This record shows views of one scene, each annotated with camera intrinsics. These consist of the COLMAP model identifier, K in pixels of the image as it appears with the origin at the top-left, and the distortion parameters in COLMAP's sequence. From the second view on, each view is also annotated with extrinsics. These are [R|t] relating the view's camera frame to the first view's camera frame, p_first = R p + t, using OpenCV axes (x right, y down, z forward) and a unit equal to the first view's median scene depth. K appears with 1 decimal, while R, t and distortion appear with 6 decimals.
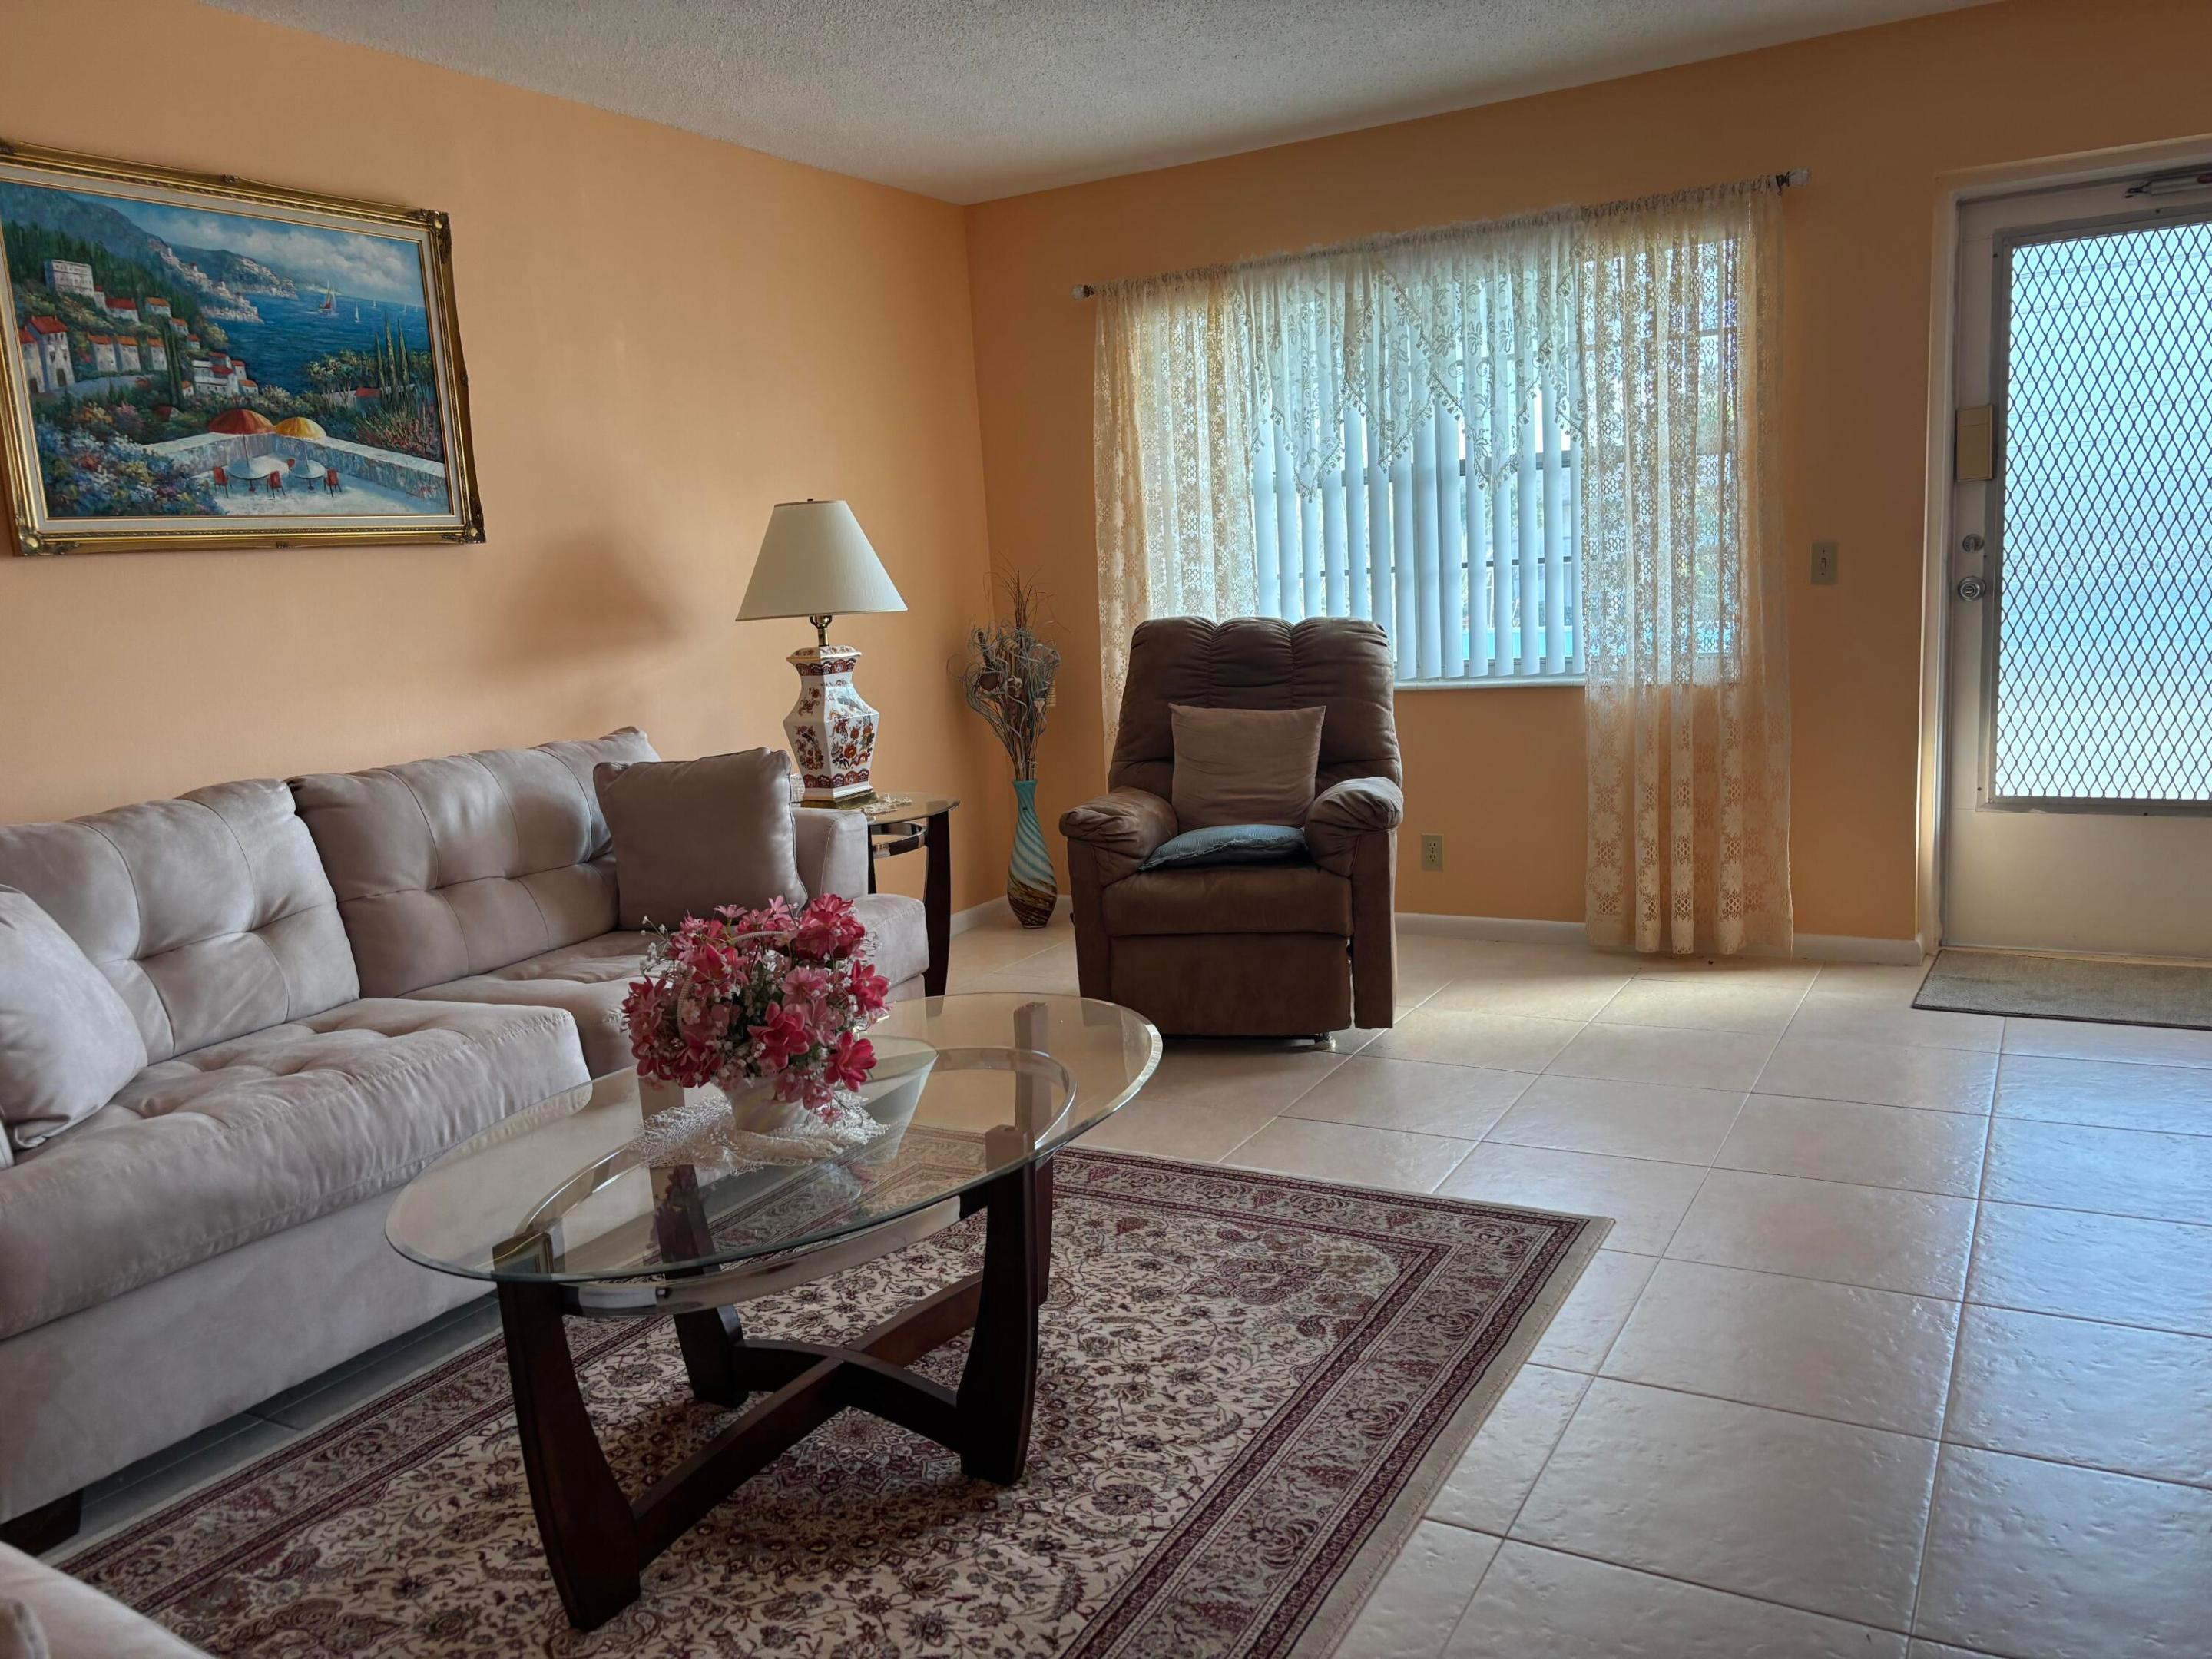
lens RADIAL K [[1685.6, 0, 1106.0], [0, 1685.6, 829.5], [0, 0, 1]] dist [0.068466, -0.075630]
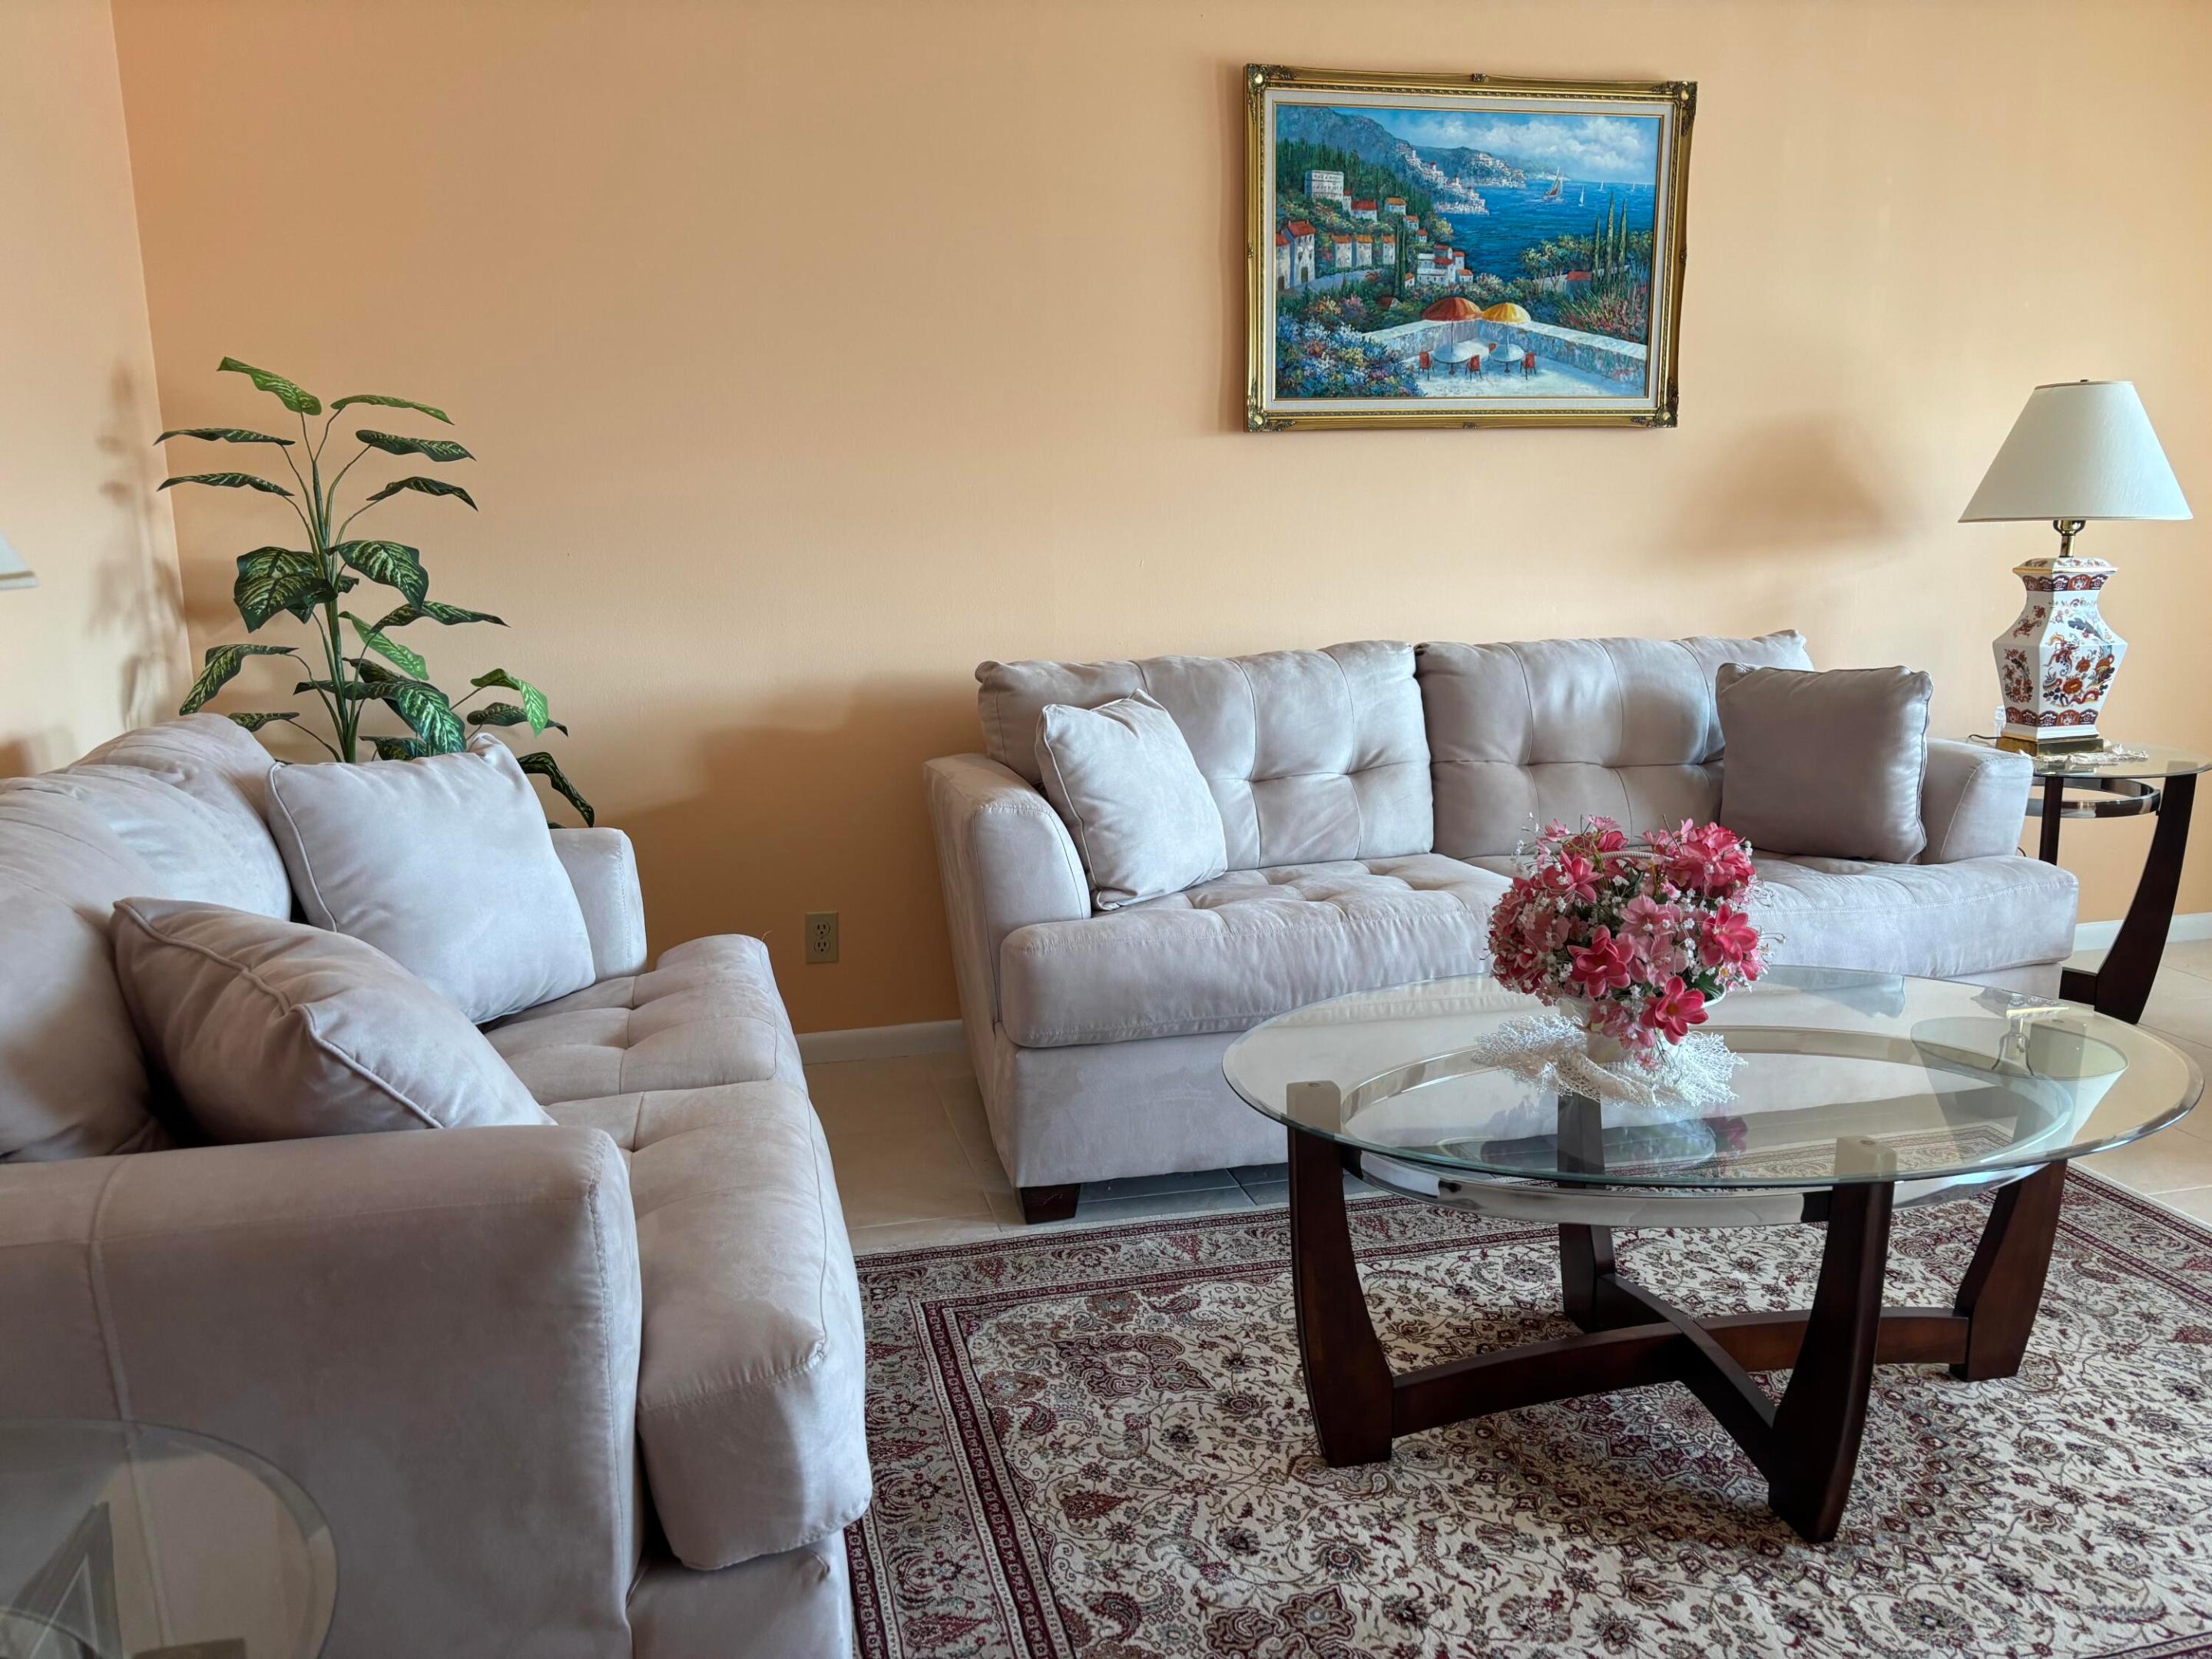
lens RADIAL K [[1689.0, 0, 1106.0], [0, 1689.0, 829.5], [0, 0, 1]] dist [0.033519, -0.040384]
pose [[0.695925, 0.185466, -0.693752, 0.156415], [-0.141466, 0.982550, 0.120763, -0.014641], [0.704043, 0.014101, 0.710018, 0.094614]]
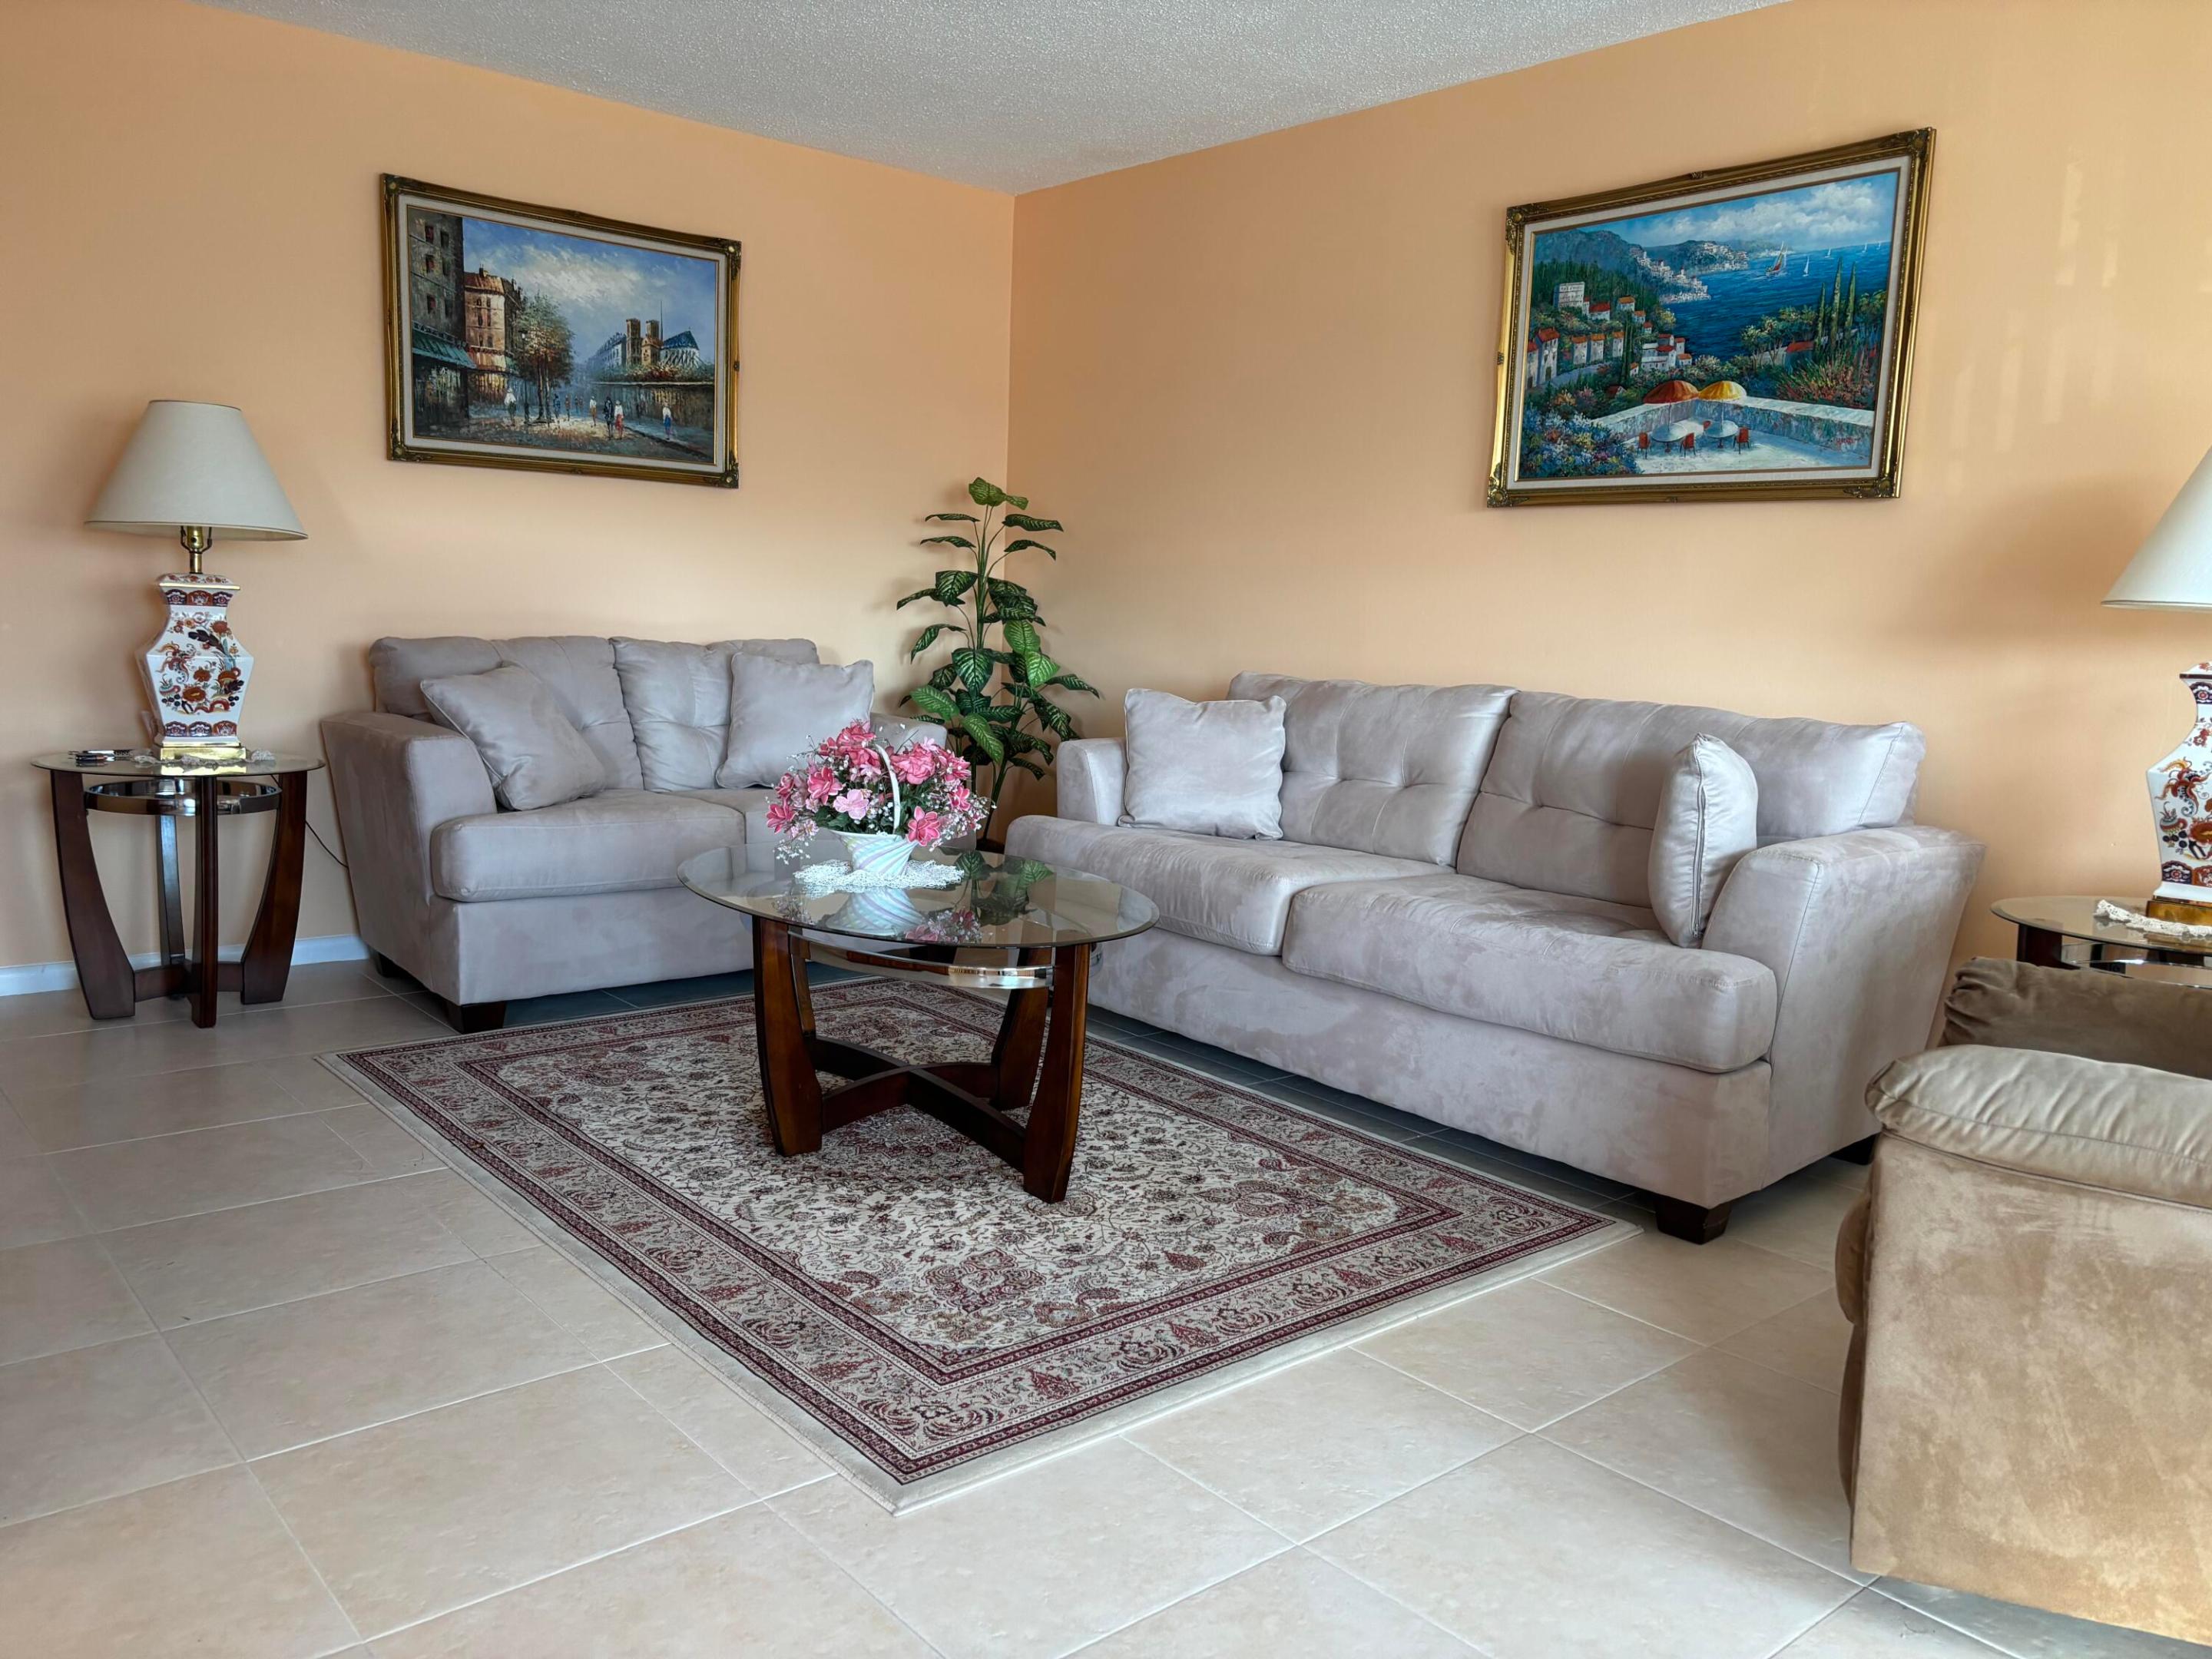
lens RADIAL K [[1709.9, 0, 1111.5], [0, 1709.9, 792.4], [0, 0, 1]] dist [0.083727, 0.001115]
pose [[-0.336672, 0.158024, -0.928267, 0.793803], [-0.168016, 0.959916, 0.224350, -0.189954], [0.926511, 0.231496, -0.296626, 1.129804]]
